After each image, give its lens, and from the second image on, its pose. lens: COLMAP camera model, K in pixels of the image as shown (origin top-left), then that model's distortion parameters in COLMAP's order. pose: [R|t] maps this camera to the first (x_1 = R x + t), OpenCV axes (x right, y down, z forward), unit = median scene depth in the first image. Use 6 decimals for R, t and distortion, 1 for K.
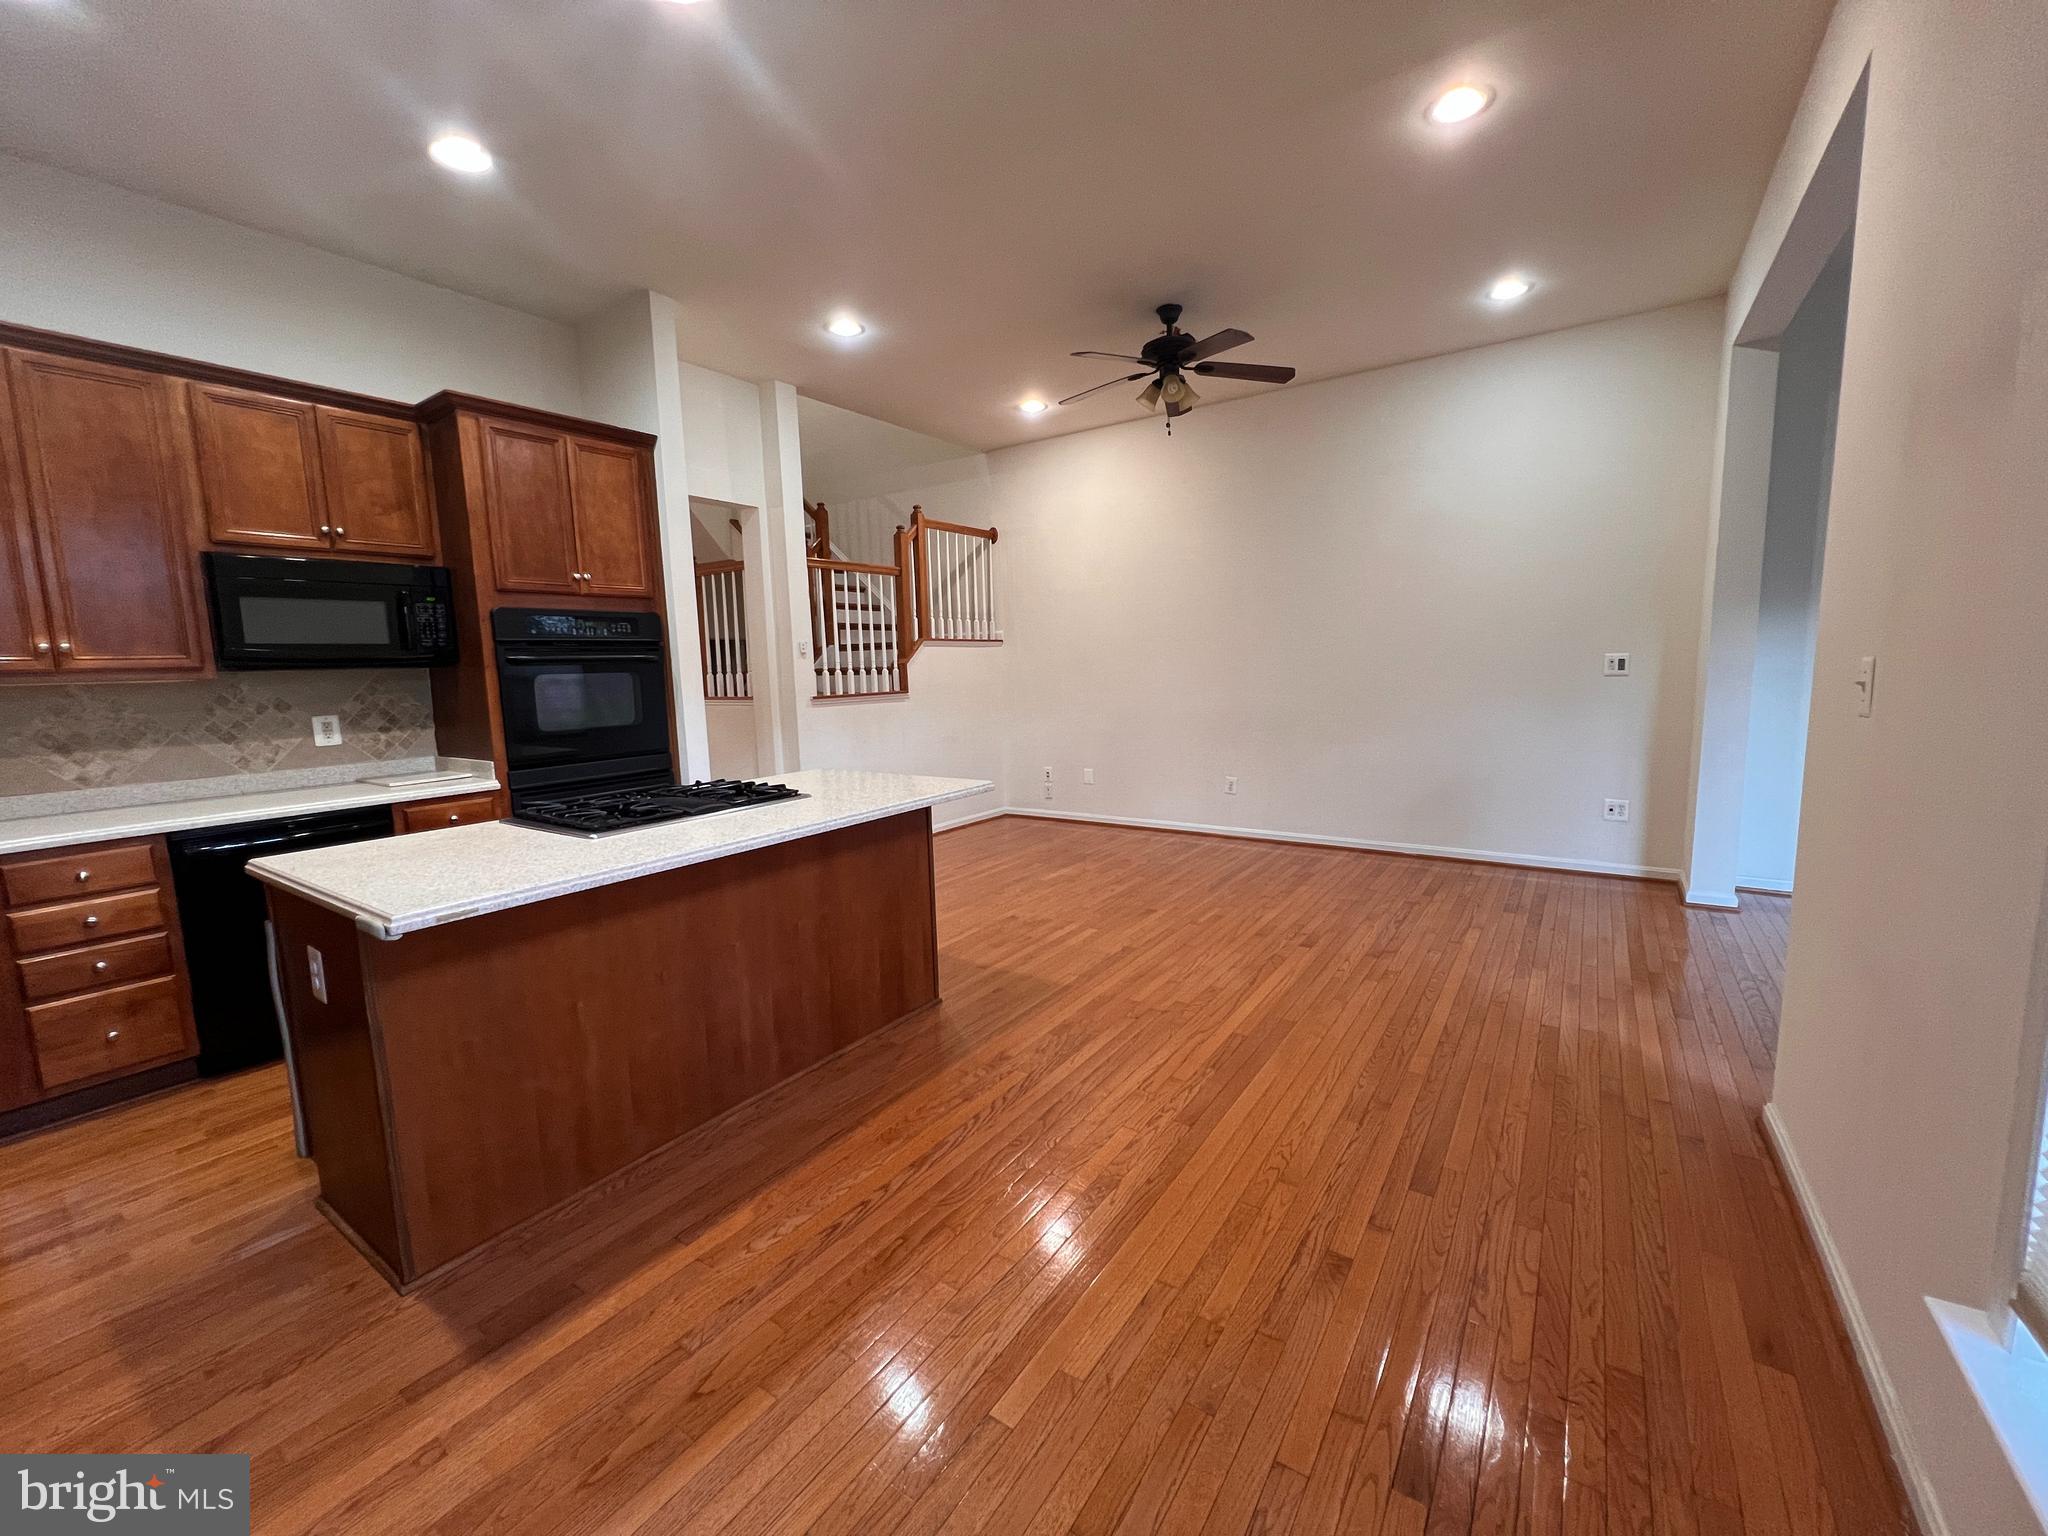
lens RADIAL K [[819.0, 0, 1018.9], [0, 819.0, 763.2], [0, 0, 1]] dist [0.000901, 0.000101]
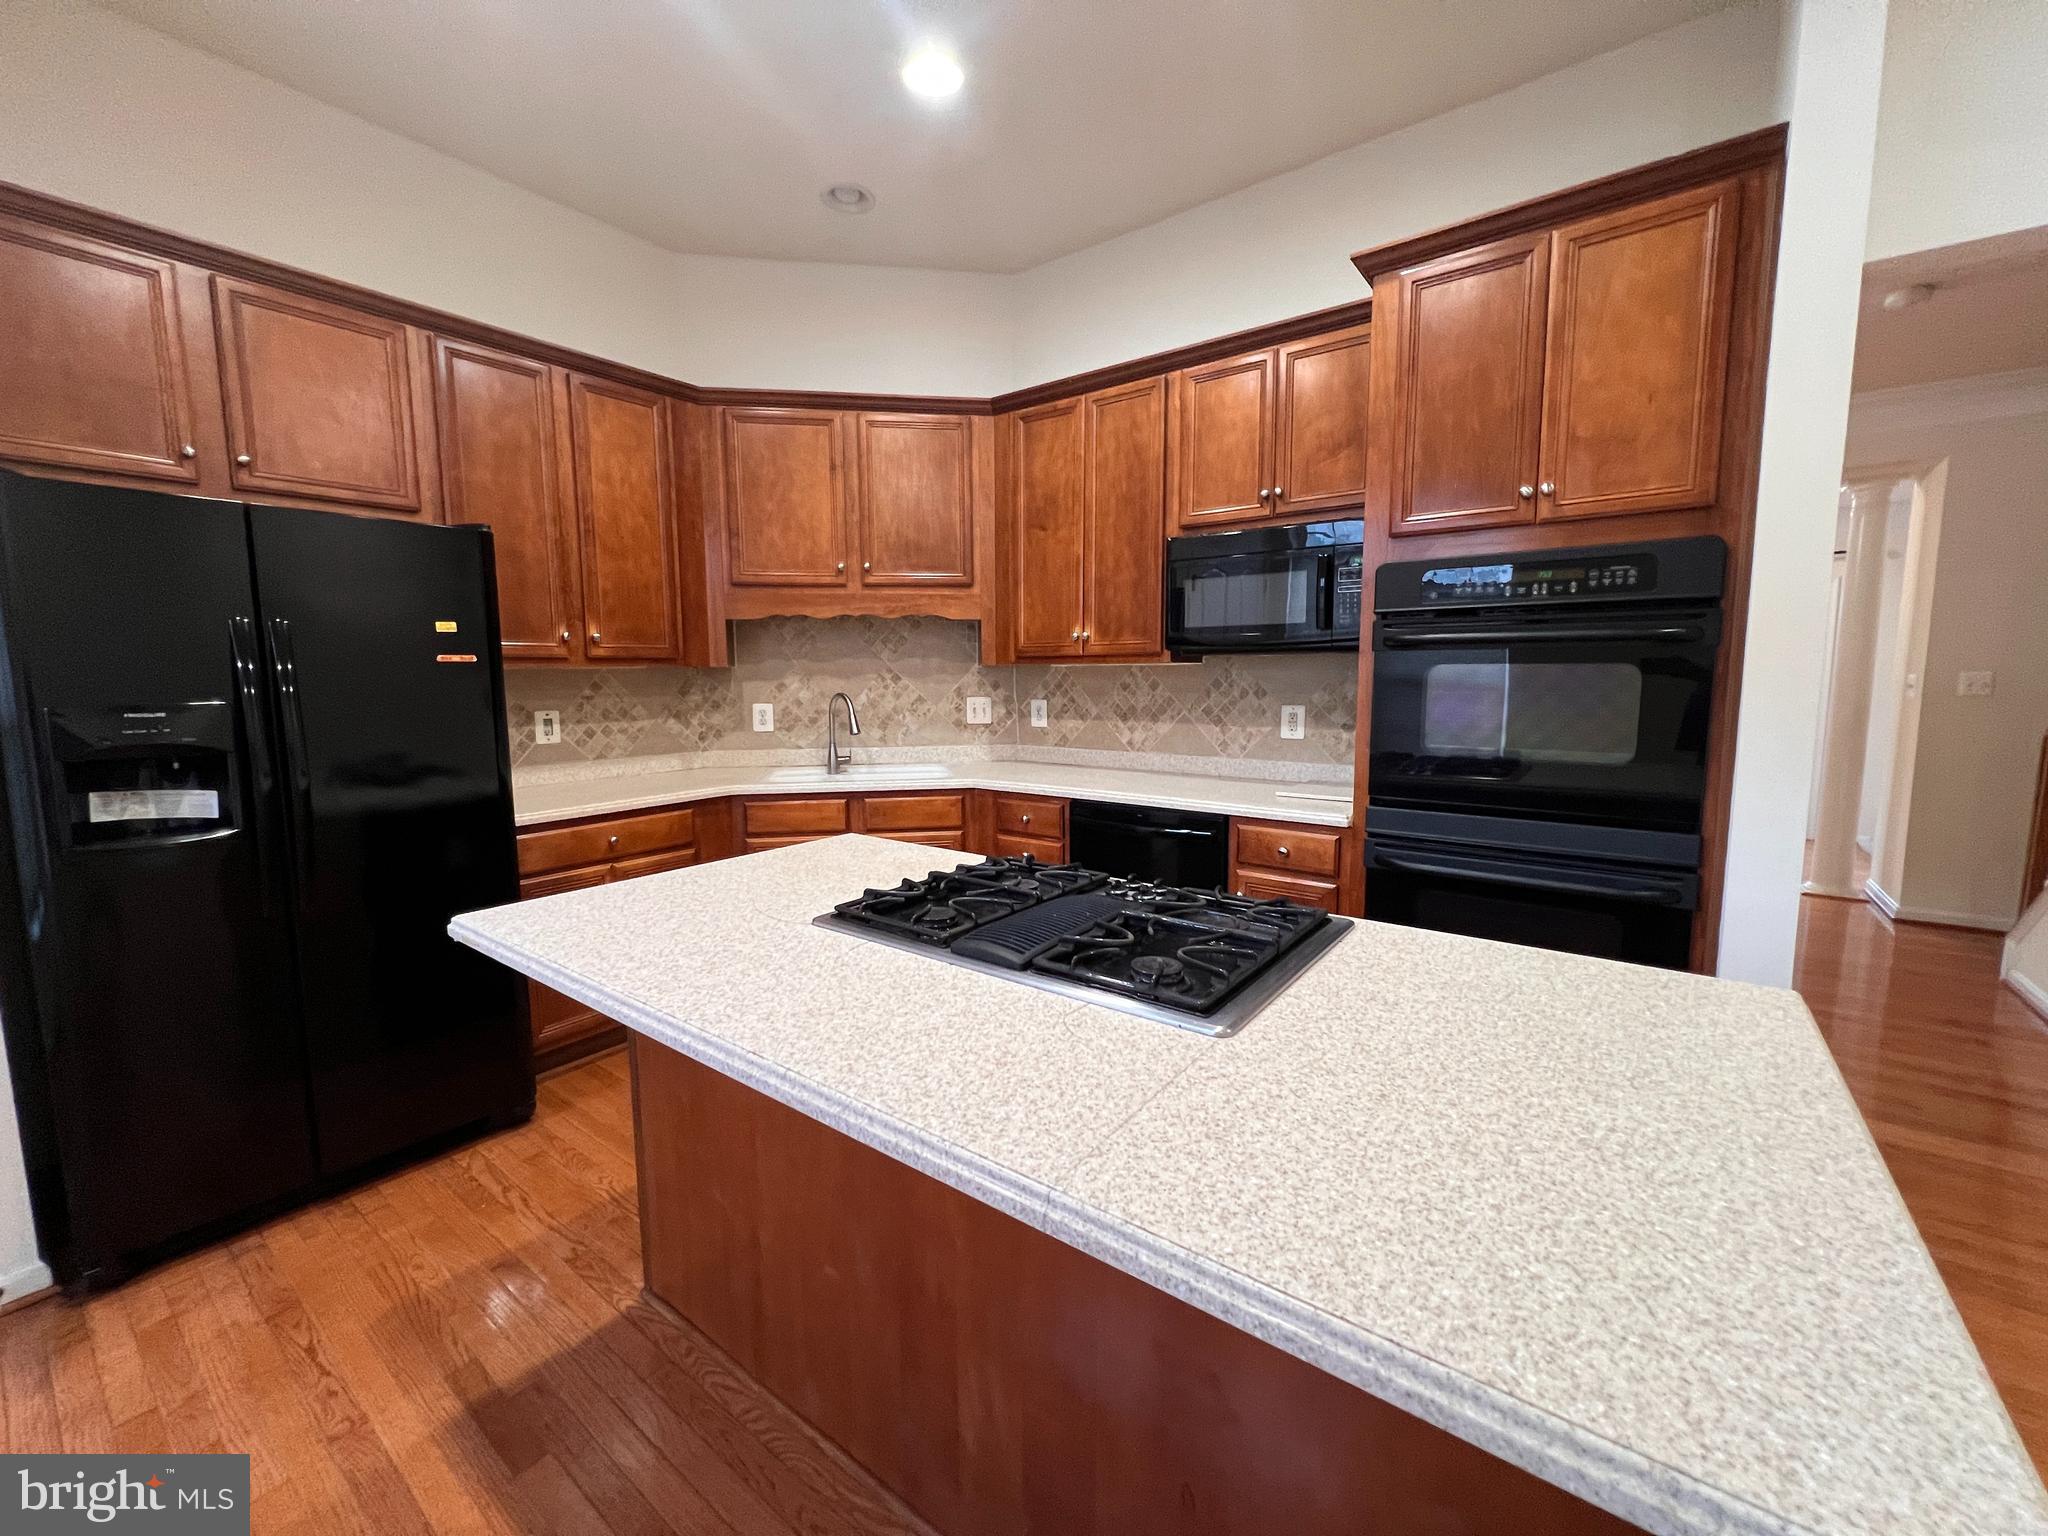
lens RADIAL K [[819.0, 0, 1018.9], [0, 819.0, 763.2], [0, 0, 1]] dist [0.000901, 0.000101]
pose [[-0.039330, 0.138326, -0.989606, 0.060018], [-0.117759, 0.982829, 0.142059, -0.088399], [0.992263, 0.122122, -0.022366, 0.733386]]
